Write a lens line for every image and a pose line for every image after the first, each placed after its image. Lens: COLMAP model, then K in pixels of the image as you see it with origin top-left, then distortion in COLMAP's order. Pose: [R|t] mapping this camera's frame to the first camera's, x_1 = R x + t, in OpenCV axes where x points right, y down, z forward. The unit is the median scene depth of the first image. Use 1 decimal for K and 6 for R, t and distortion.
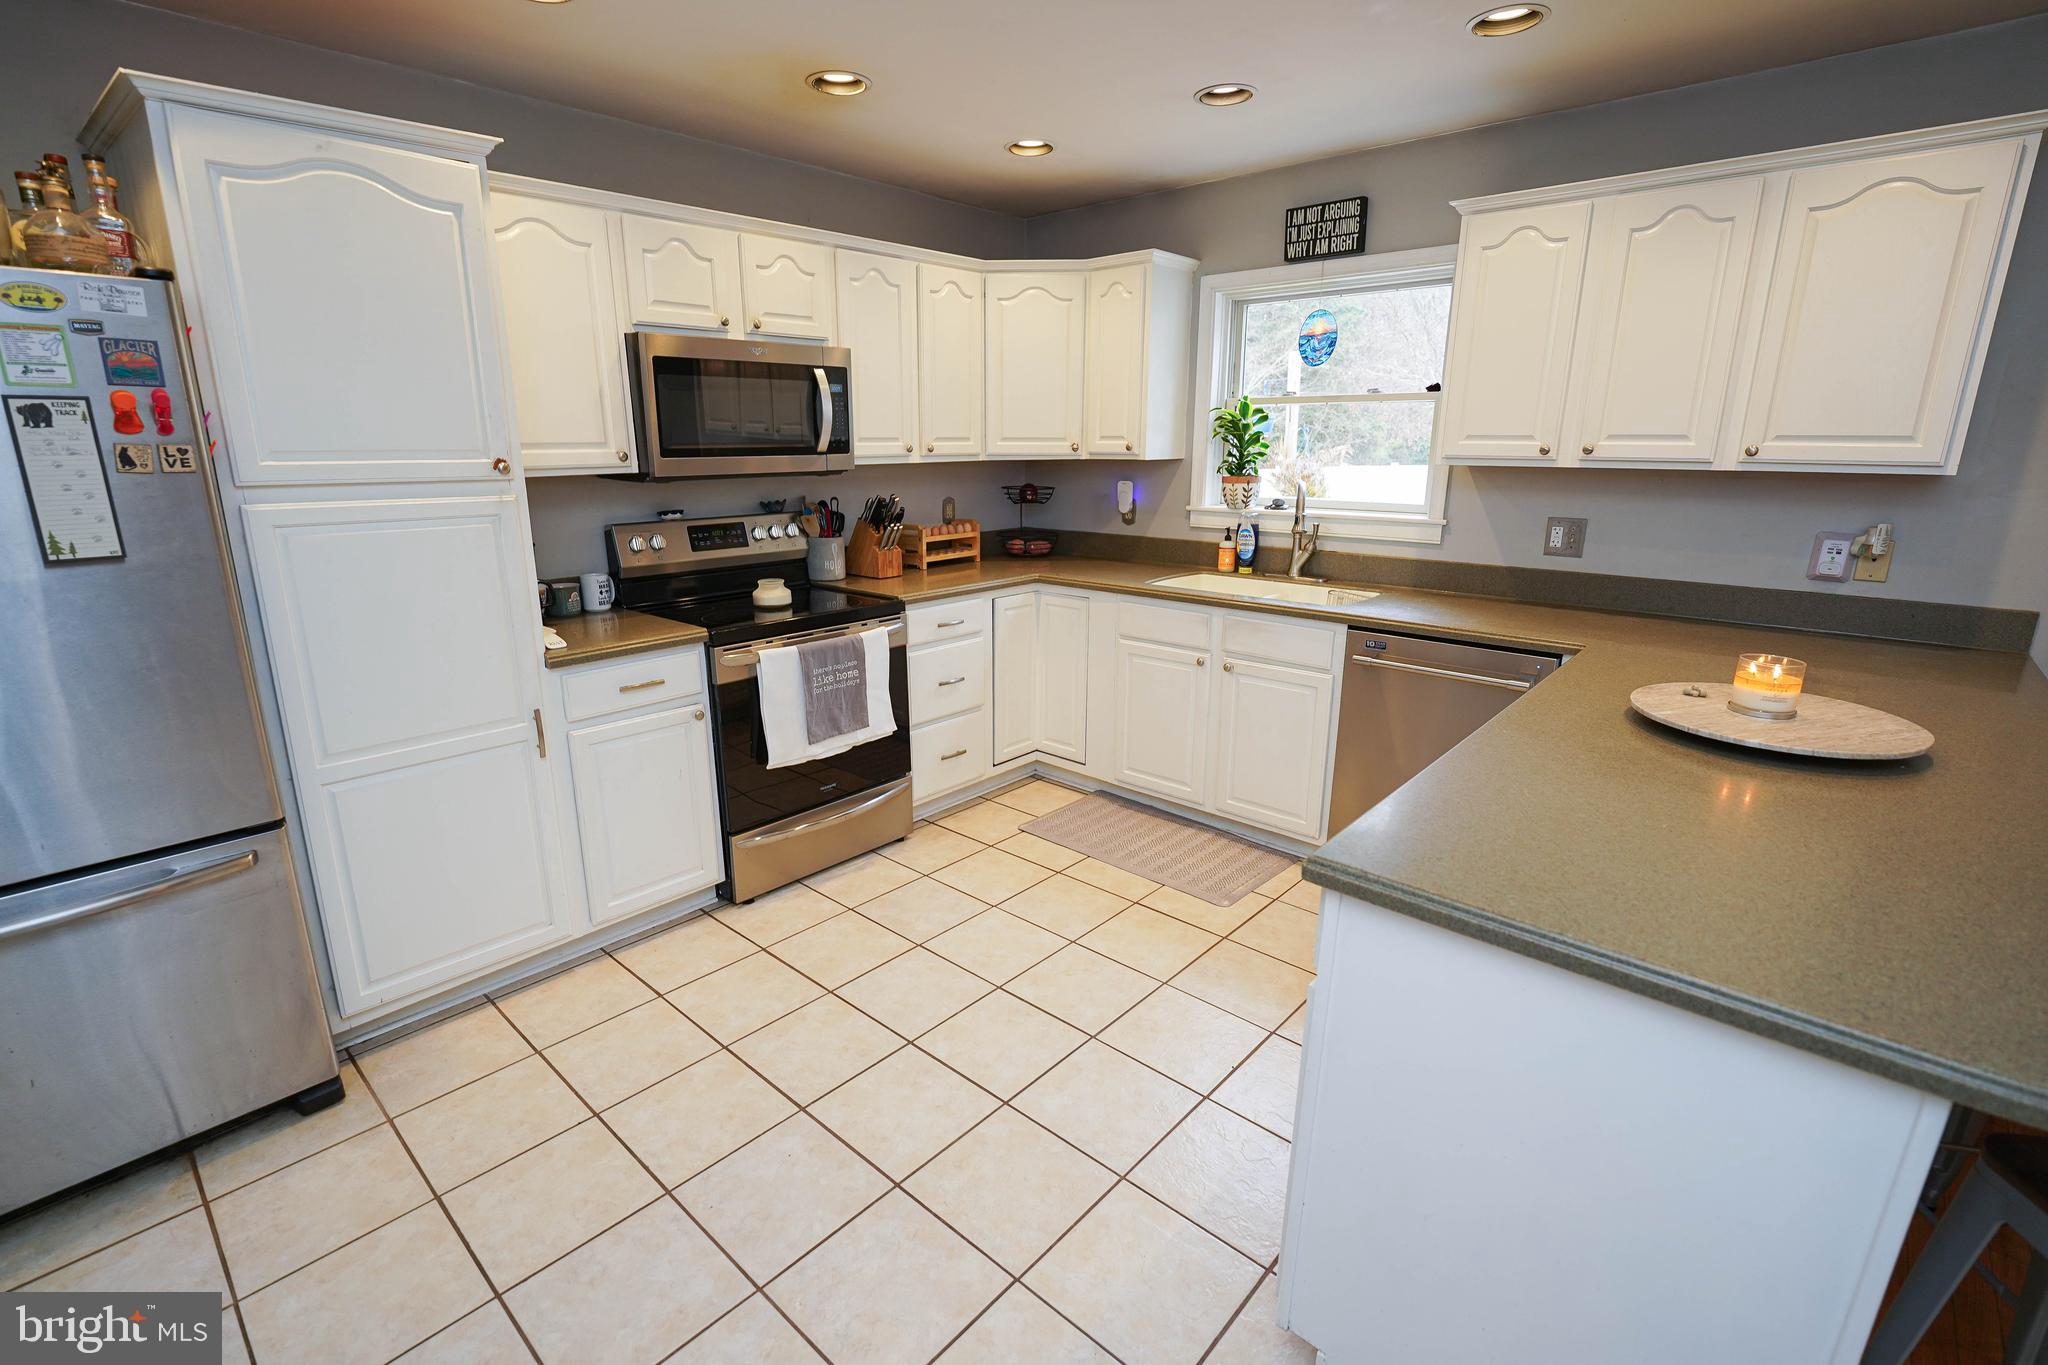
lens RADIAL K [[912.0, 0, 972.5], [0, 912.0, 693.1], [0, 0, 1]] dist [-0.024670, -0.000418]
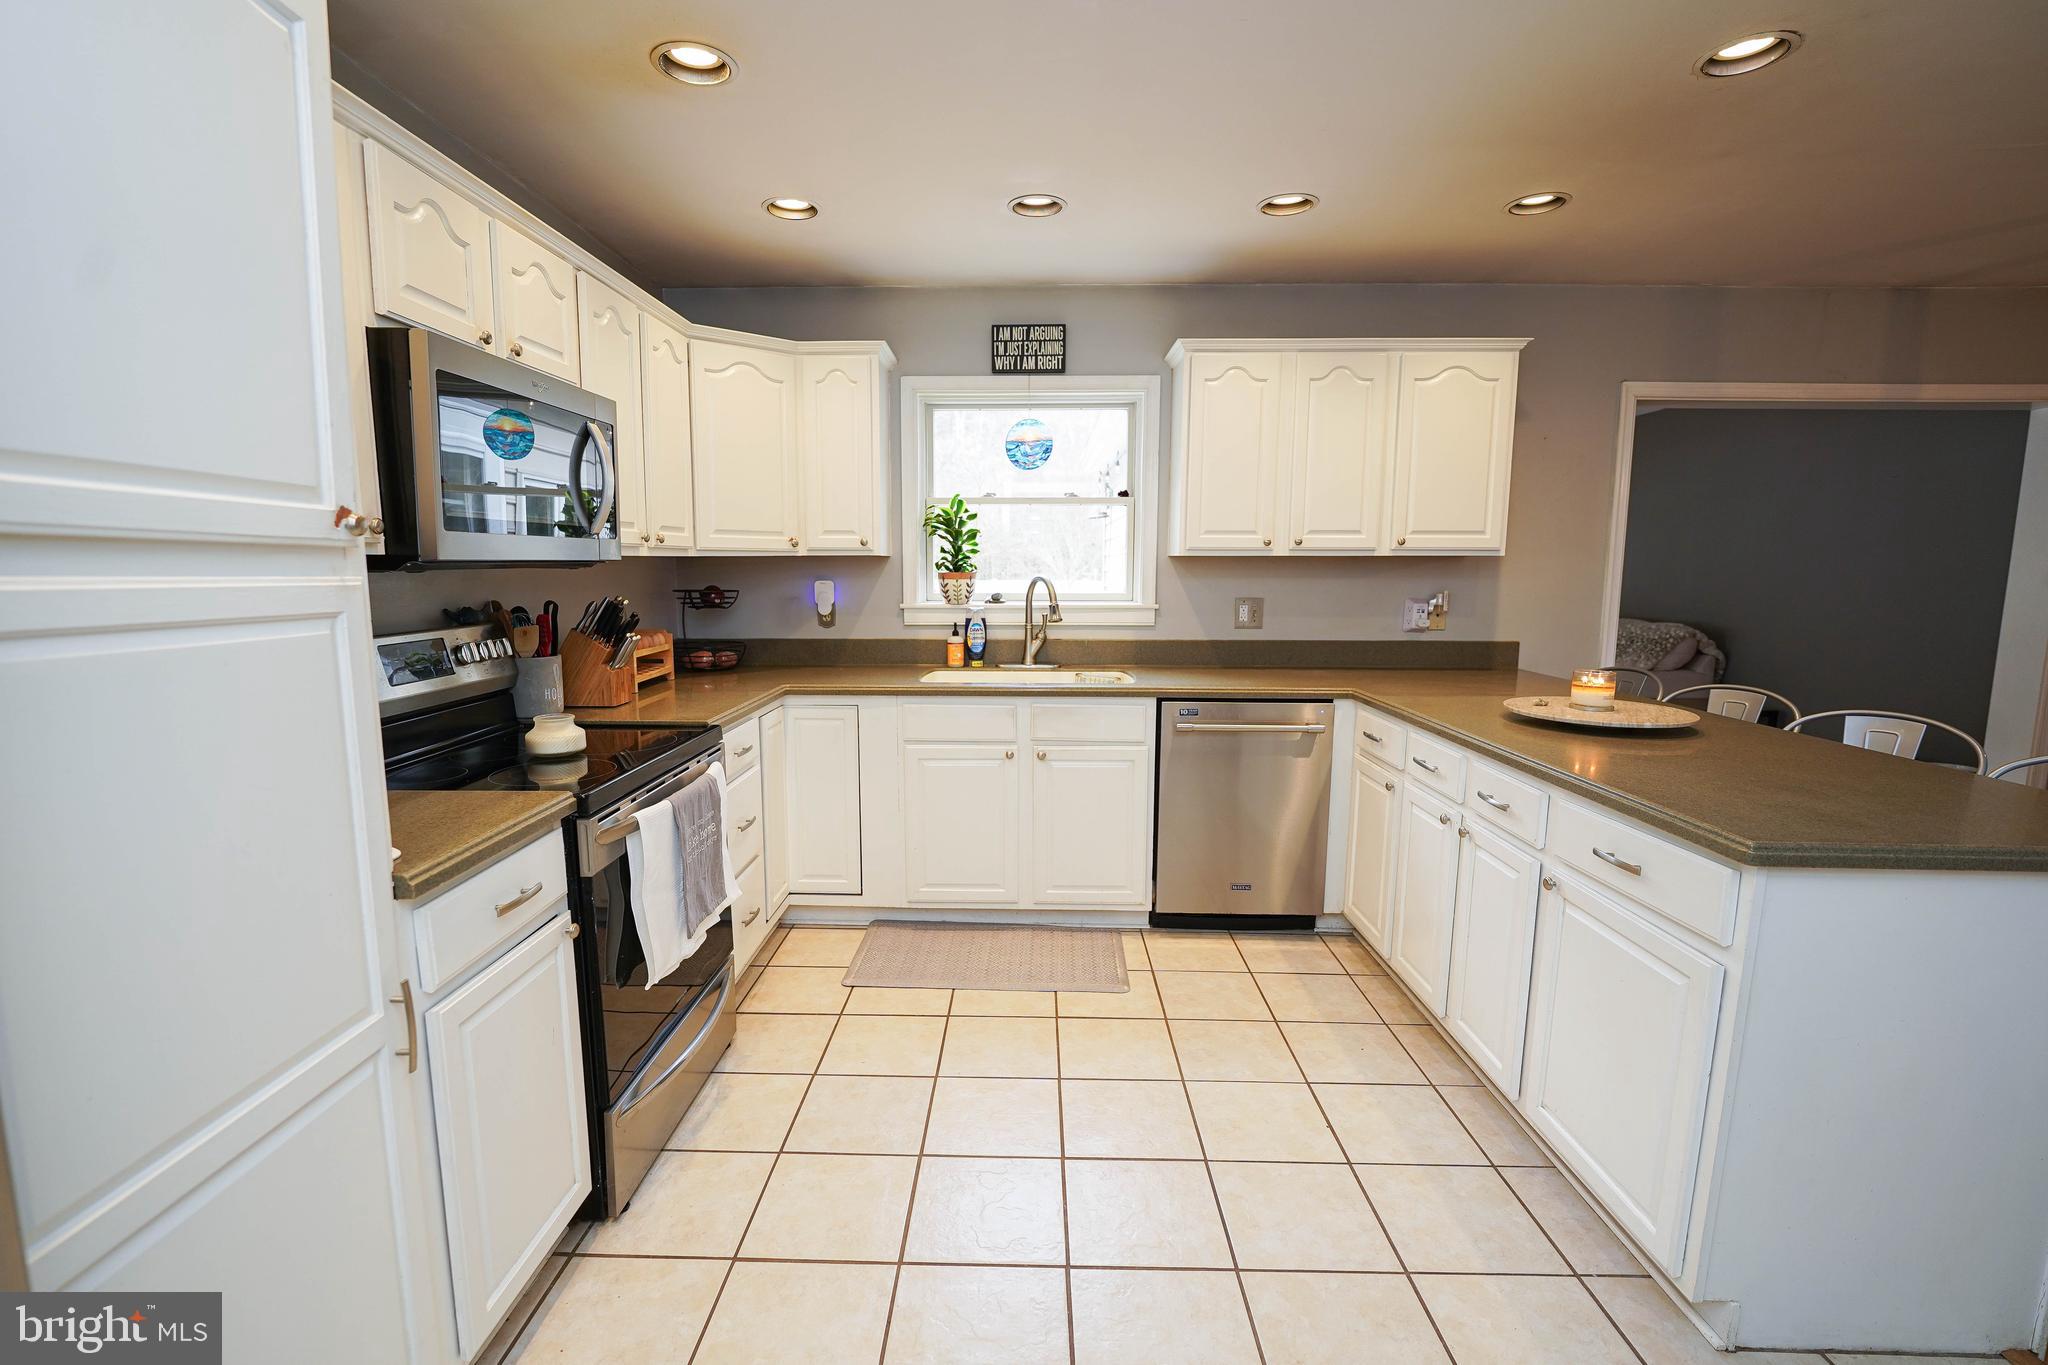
lens RADIAL K [[912.0, 0, 1012.3], [0, 912.0, 690.8], [0, 0, 1]] dist [-0.024670, -0.000418]
pose [[0.748066, -0.086773, 0.657927, -0.381223], [0.172381, 0.982791, -0.066380, -0.036190], [-0.640845, 0.163070, 0.750151, 0.252888]]
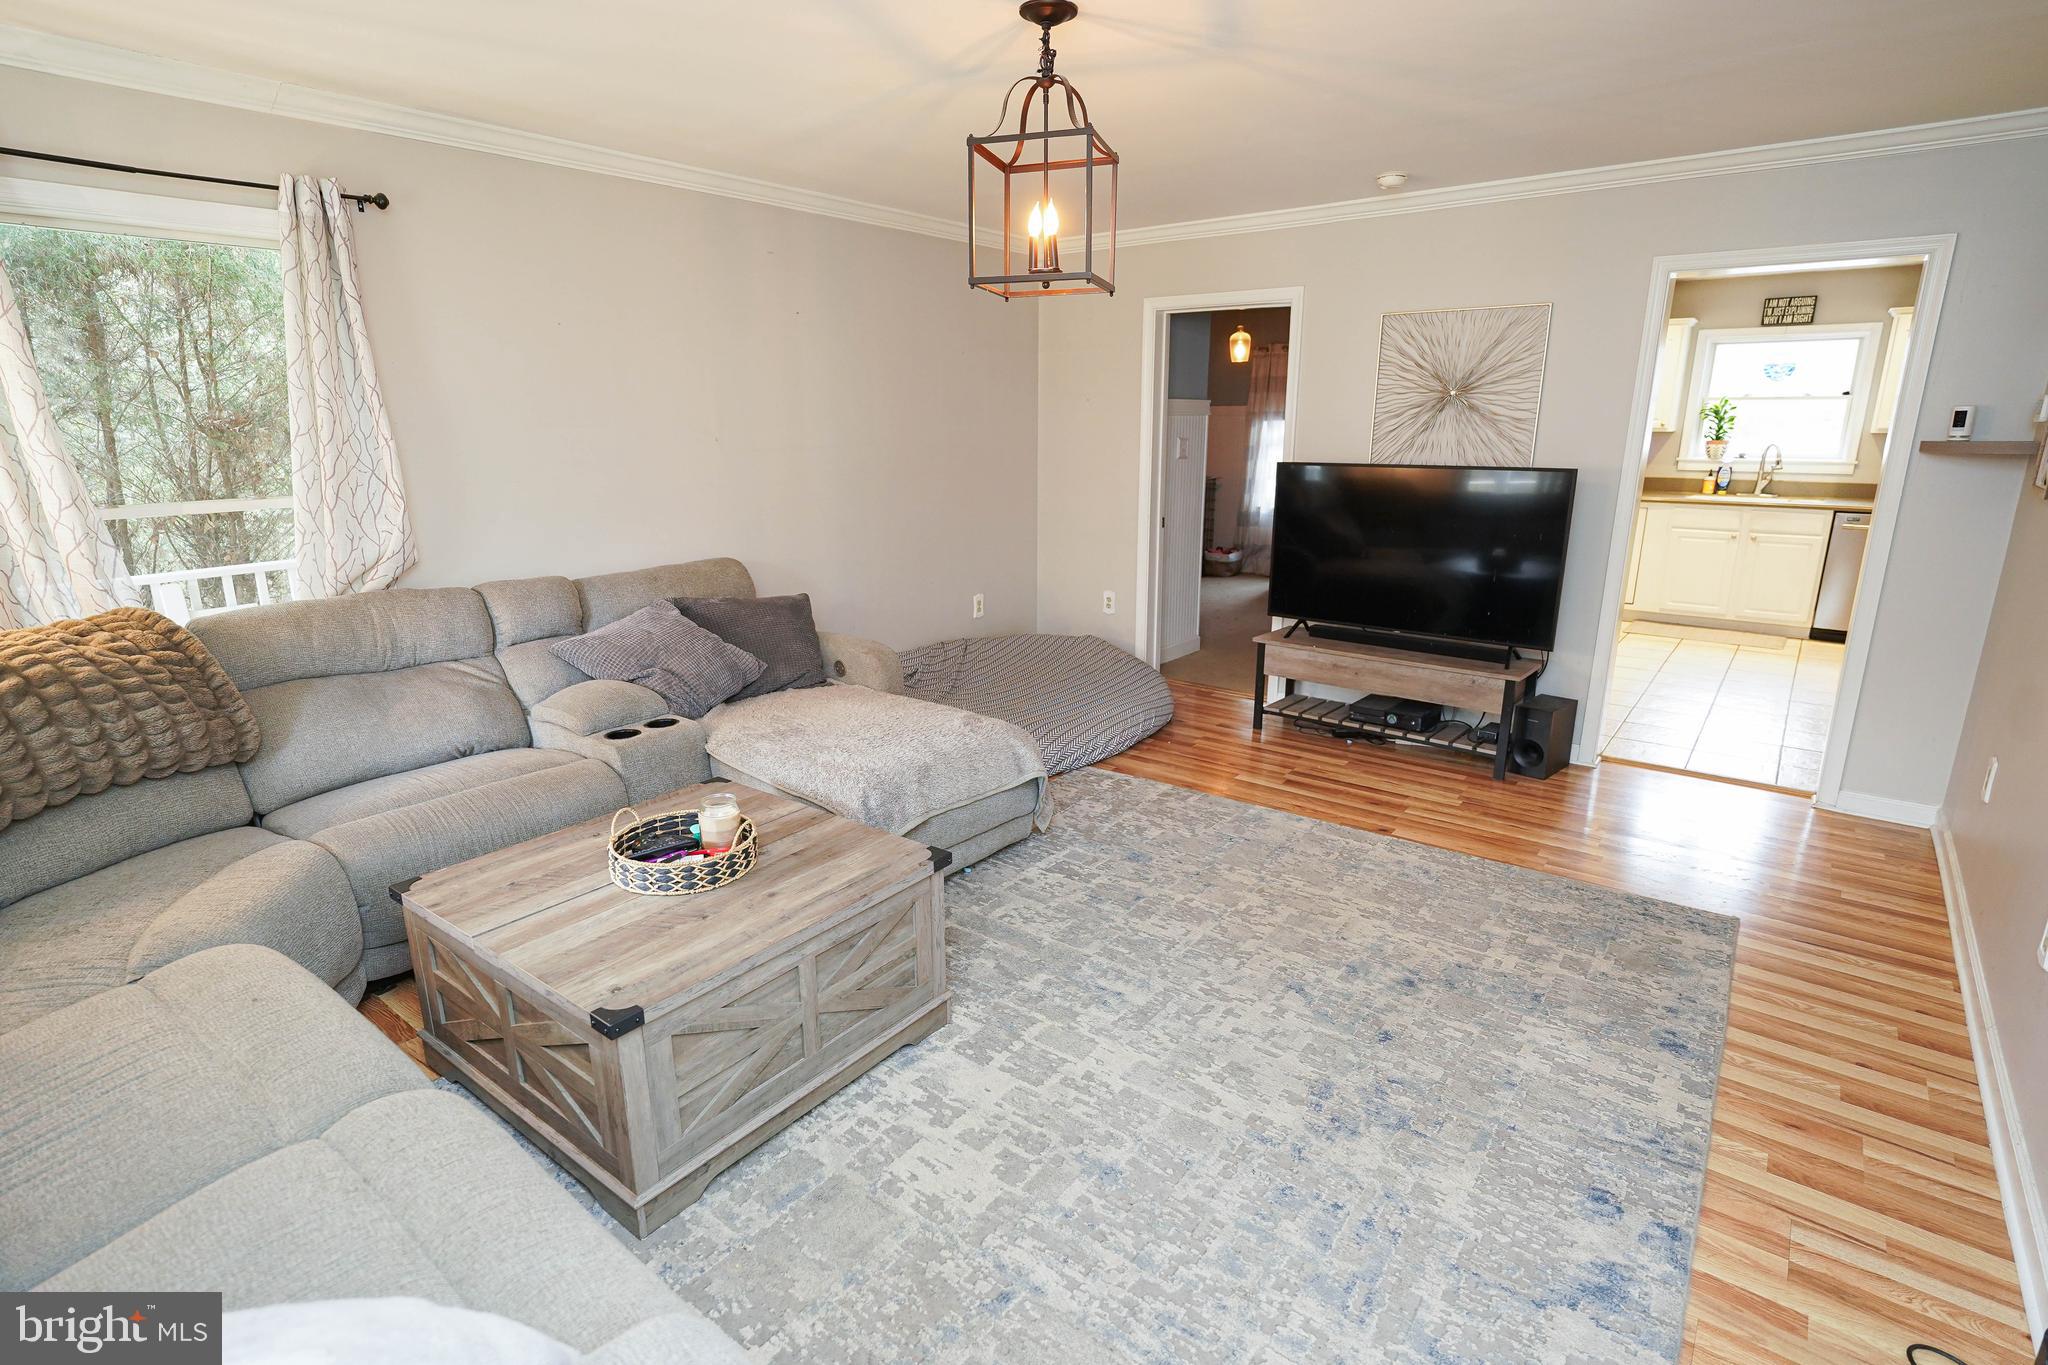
lens RADIAL K [[1006.8, 0, 1013.6], [0, 1006.8, 680.4], [0, 0, 1]] dist [-0.006983, -0.000797]
pose [[0.996728, -0.024450, 0.077043, -1.416744], [0.025035, 0.999665, -0.006633, 0.240448], [-0.076855, 0.008540, 0.997006, -0.971784]]
